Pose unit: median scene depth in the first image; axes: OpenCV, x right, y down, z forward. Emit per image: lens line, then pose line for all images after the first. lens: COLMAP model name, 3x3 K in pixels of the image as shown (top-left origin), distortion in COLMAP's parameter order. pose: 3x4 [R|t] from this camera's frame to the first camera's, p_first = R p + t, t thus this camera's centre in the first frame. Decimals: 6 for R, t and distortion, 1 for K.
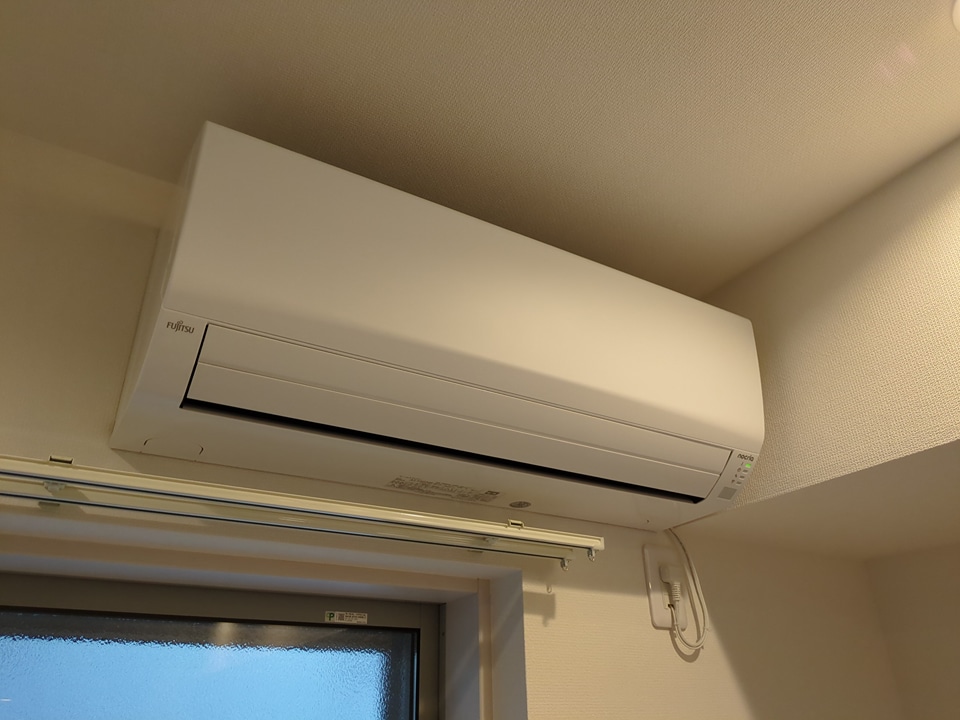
lens RADIAL K [[705.2, 0, 479.9], [0, 705.2, 354.4], [0, 0, 1]] dist [0.024712, -0.010270]
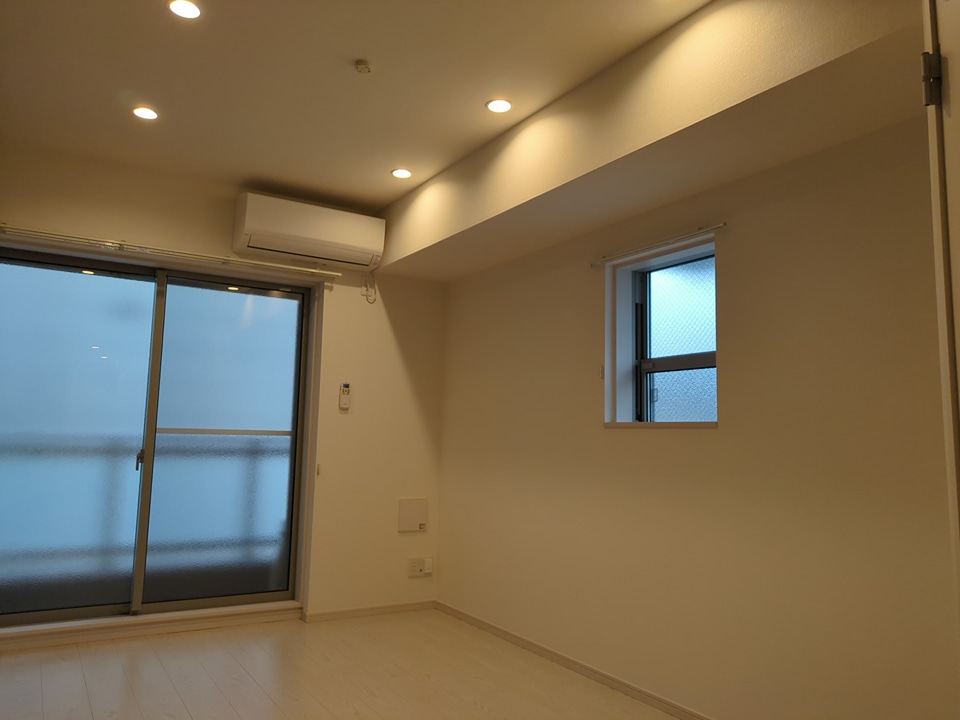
lens RADIAL K [[705.2, 0, 476.3], [0, 705.2, 354.1], [0, 0, 1]] dist [0.024712, -0.010270]
pose [[0.999200, 0.039859, -0.003325, 1.020376], [-0.035898, 0.930349, 0.364915, -0.883477], [0.017639, -0.364504, 0.931035, -3.173674]]
